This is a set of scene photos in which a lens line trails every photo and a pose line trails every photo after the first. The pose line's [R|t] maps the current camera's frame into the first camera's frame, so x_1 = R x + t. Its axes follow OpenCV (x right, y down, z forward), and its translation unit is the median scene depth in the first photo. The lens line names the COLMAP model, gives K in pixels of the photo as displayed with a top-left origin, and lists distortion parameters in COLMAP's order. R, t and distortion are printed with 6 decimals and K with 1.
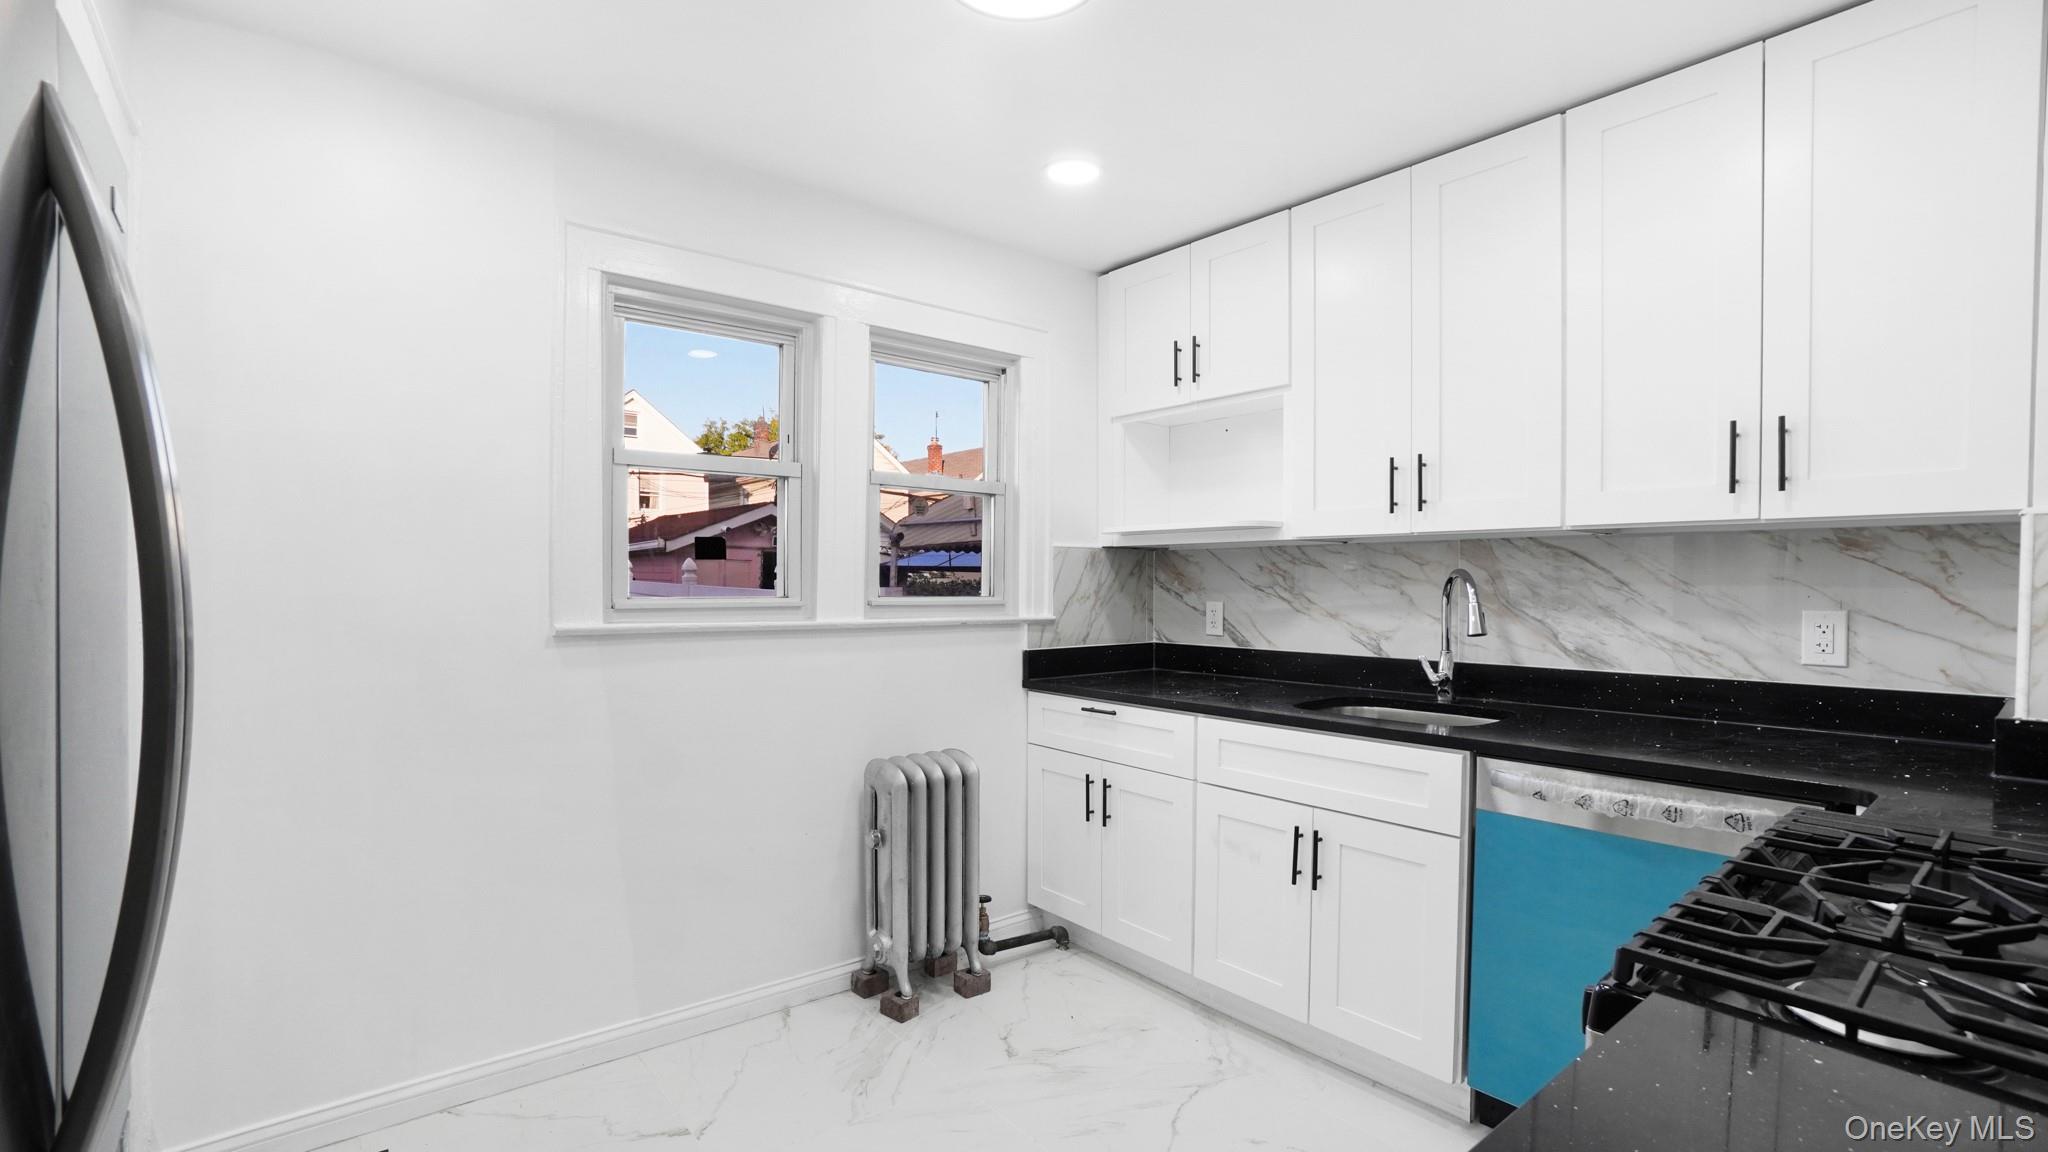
lens RADIAL K [[909.9, 0, 1024.0], [0, 909.9, 576.0], [0, 0, 1]] dist [-0.056645, 0.021630]
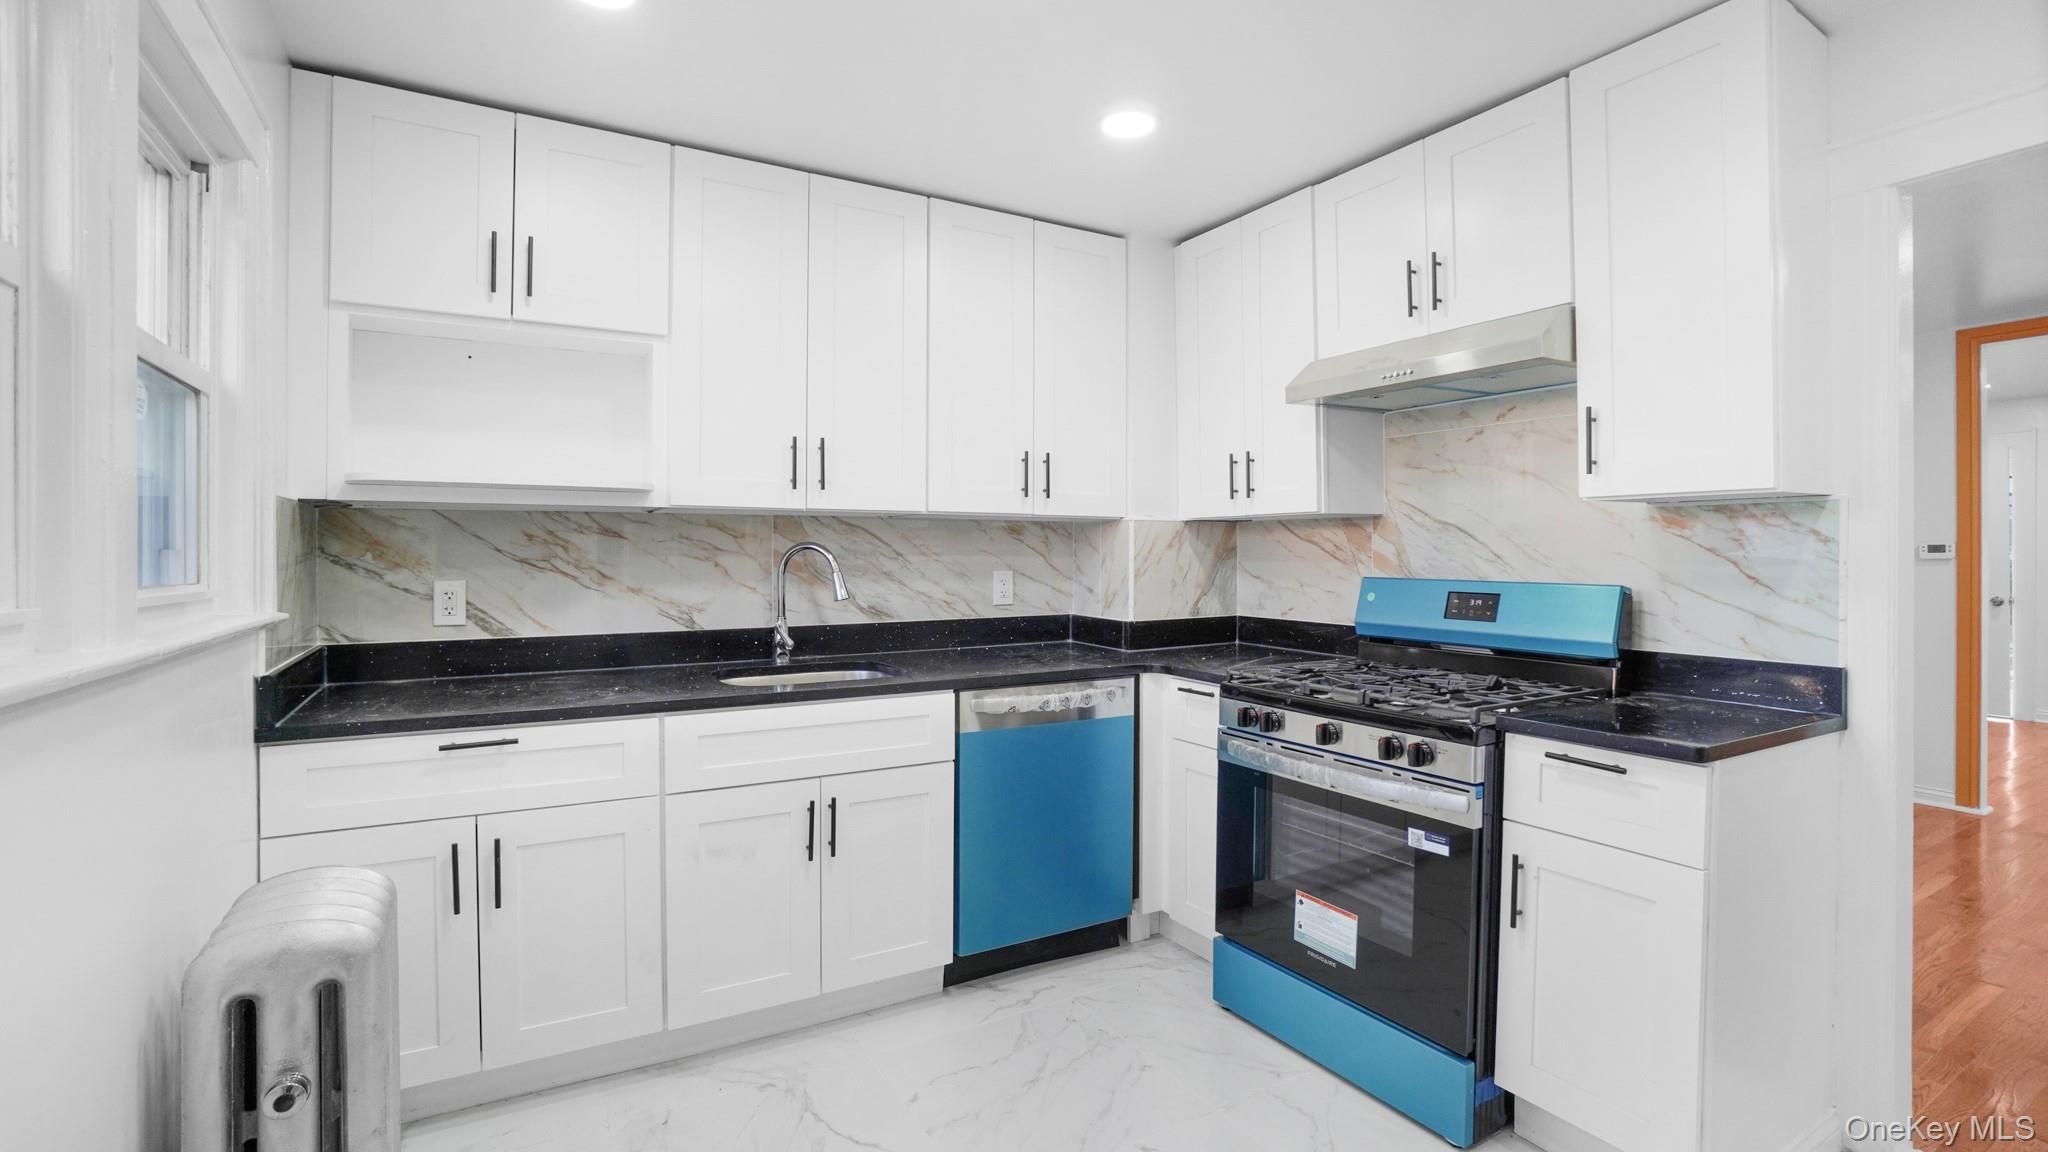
lens RADIAL K [[912.3, 0, 1019.0], [0, 912.3, 547.9], [0, 0, 1]] dist [-0.011447, 0.021178]
pose [[0.186399, -0.003367, 0.982468, -0.581926], [-0.009994, 0.999936, 0.005323, -0.009770], [-0.982423, -0.010811, 0.186354, 0.528599]]
